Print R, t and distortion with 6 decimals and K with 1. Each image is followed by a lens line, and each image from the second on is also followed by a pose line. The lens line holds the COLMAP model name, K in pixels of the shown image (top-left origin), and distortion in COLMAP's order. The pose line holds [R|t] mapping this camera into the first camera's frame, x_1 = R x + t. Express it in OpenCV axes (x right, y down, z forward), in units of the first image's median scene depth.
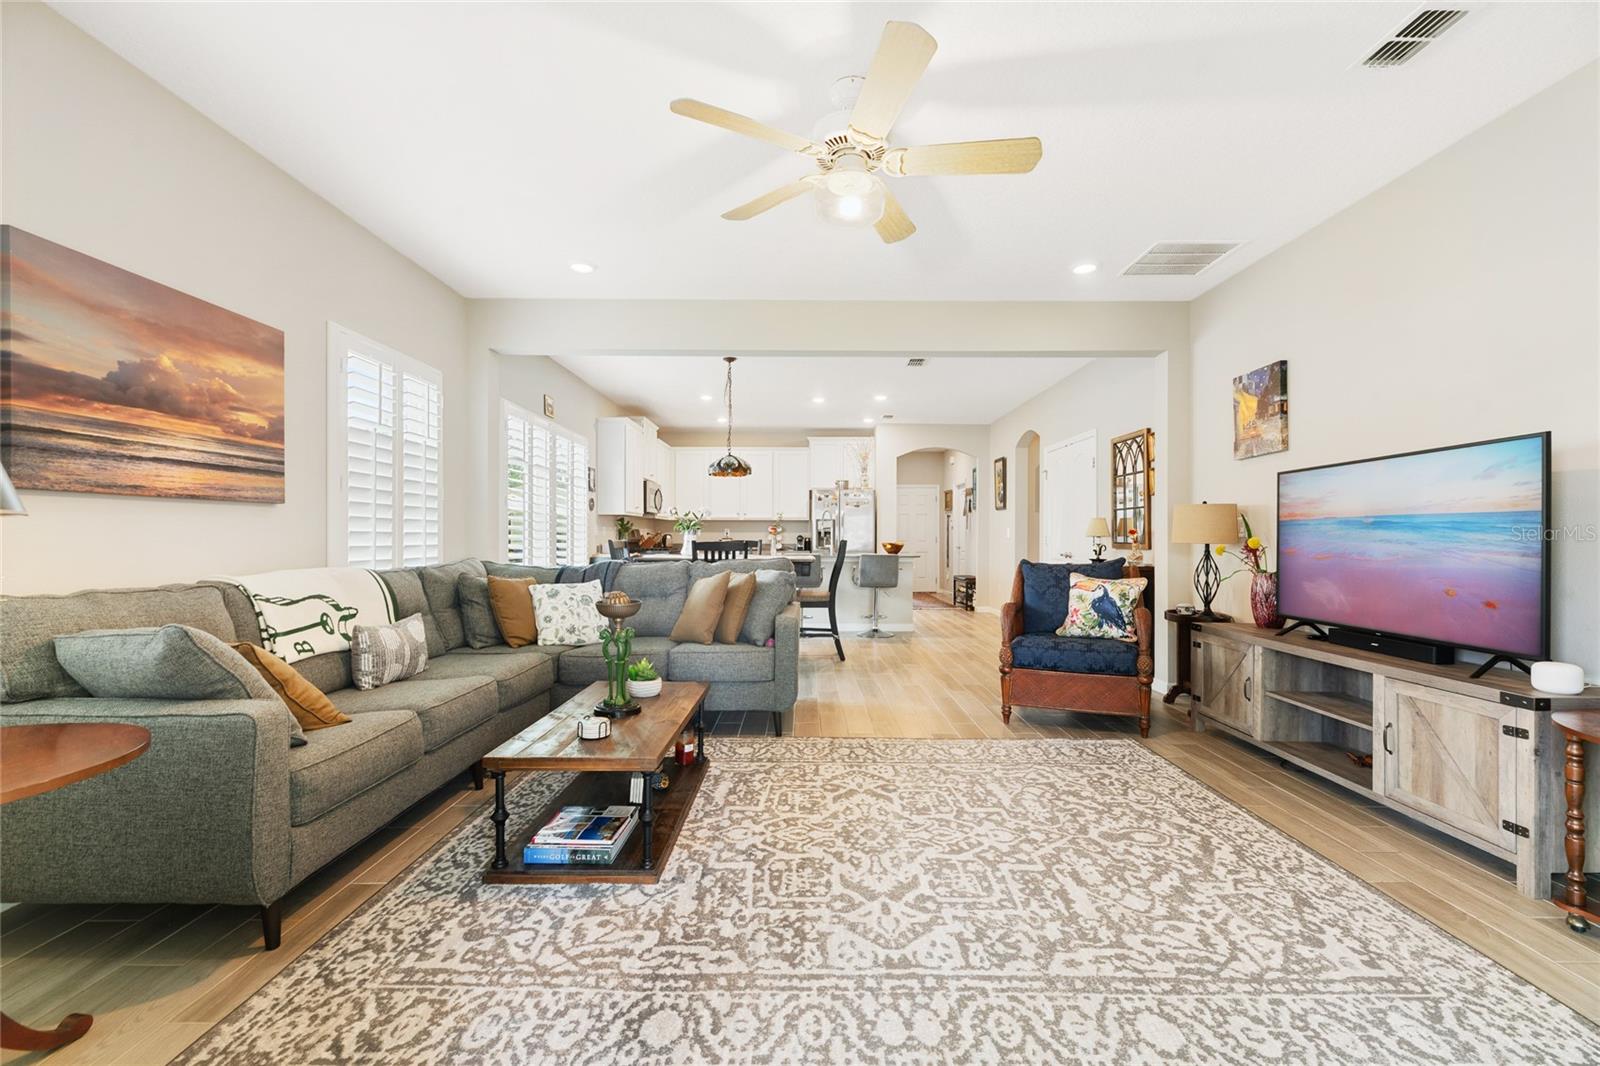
lens RADIAL K [[651.6, 0, 809.9], [0, 651.6, 536.0], [0, 0, 1]] dist [0.001935, 0.000125]
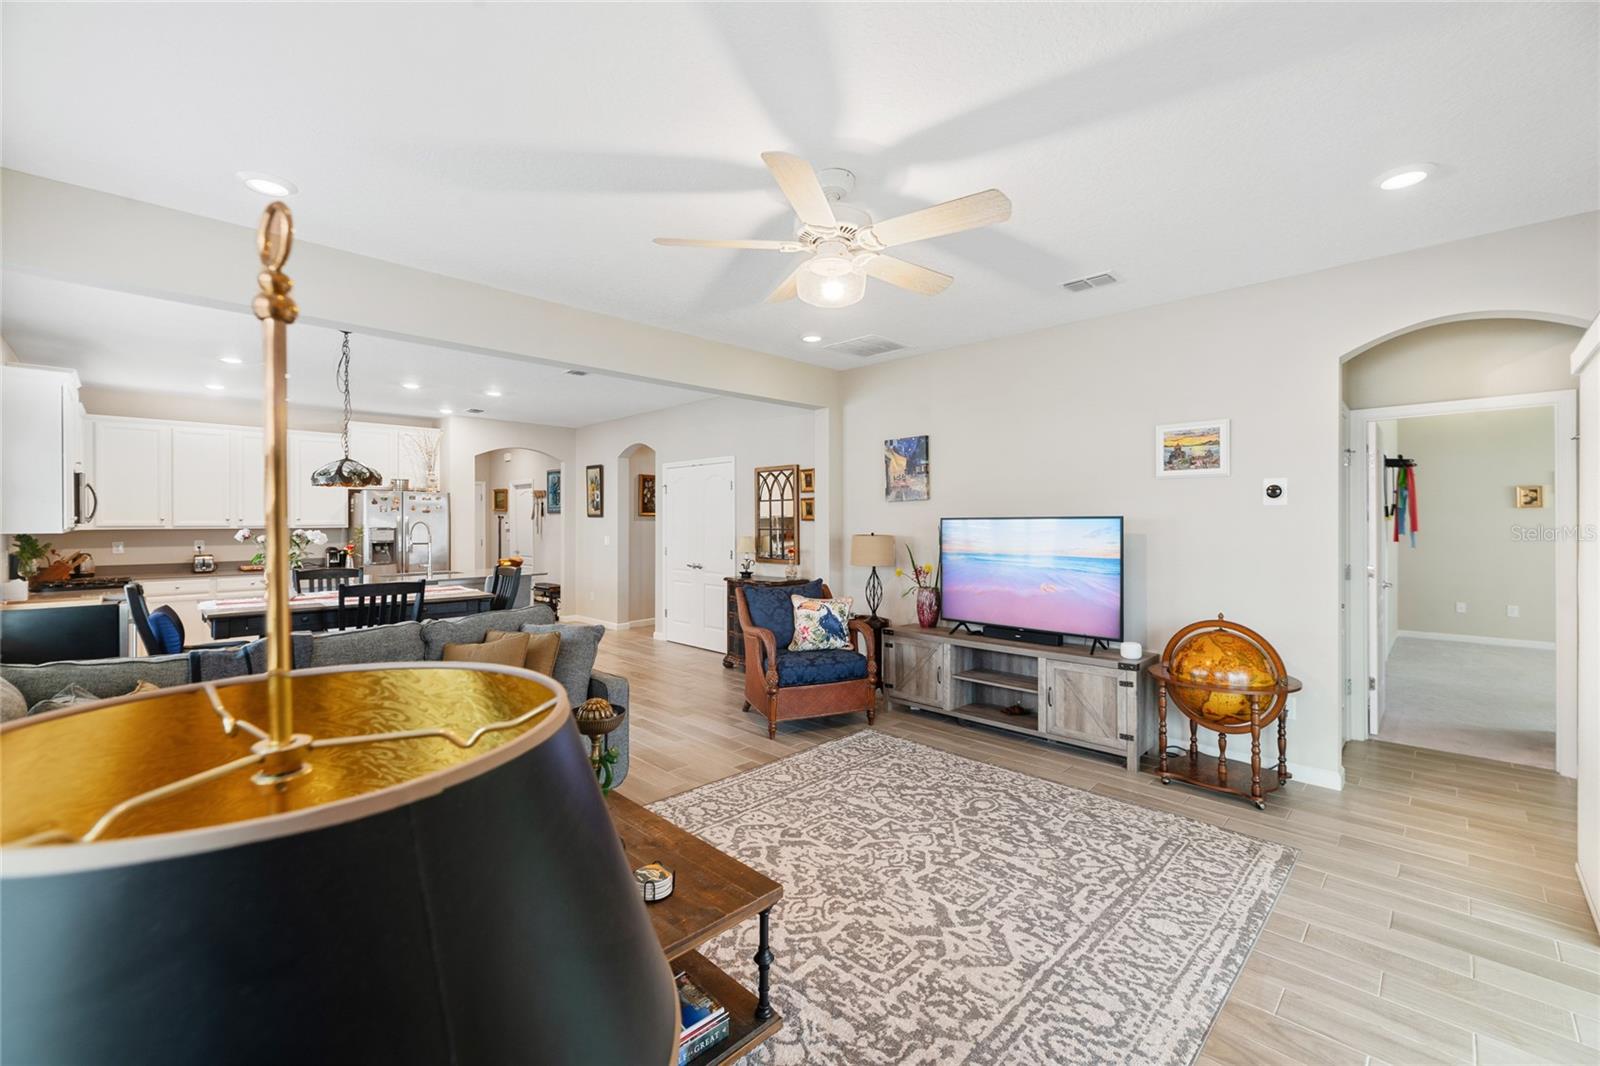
lens RADIAL K [[651.6, 0, 796.8], [0, 651.6, 523.1], [0, 0, 1]] dist [0.001935, 0.000125]
pose [[0.714057, -0.007679, 0.700045, -0.536934], [0.004814, 0.999970, 0.006059, -0.104074], [-0.700071, -0.000957, 0.714073, 0.221037]]
